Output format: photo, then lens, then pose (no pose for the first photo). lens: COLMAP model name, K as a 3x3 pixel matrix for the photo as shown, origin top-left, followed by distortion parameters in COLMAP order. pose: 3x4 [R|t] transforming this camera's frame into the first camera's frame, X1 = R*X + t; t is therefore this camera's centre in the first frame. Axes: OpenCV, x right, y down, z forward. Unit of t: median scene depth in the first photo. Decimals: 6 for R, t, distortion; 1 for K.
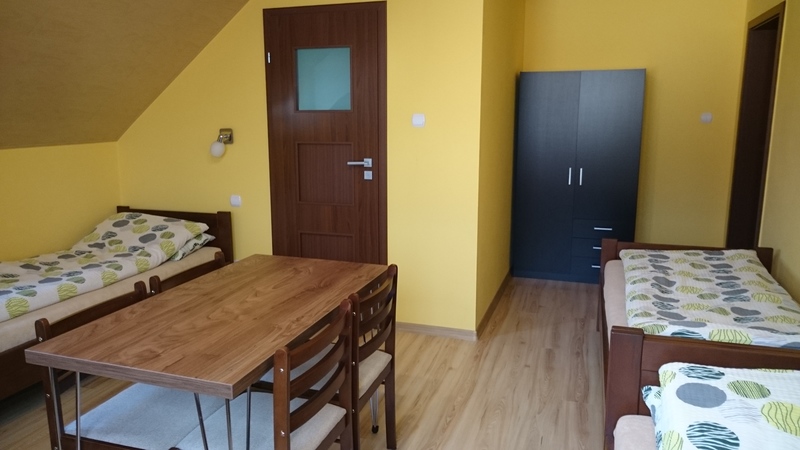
lens RADIAL K [[596.0, 0, 400.2], [0, 596.0, 223.6], [0, 0, 1]] dist [0.007621, 0.002370]
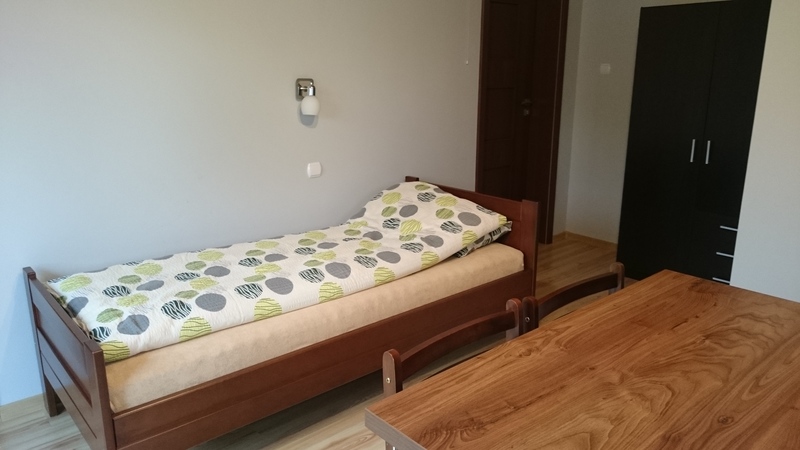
lens RADIAL K [[596.0, 0, 399.6], [0, 596.0, 224.1], [0, 0, 1]] dist [0.007621, 0.002370]
pose [[-0.863097, -0.135684, 0.486470, -0.365294], [0.091099, 0.905608, 0.414216, -0.280752], [-0.496754, 0.401825, -0.769267, 1.578516]]
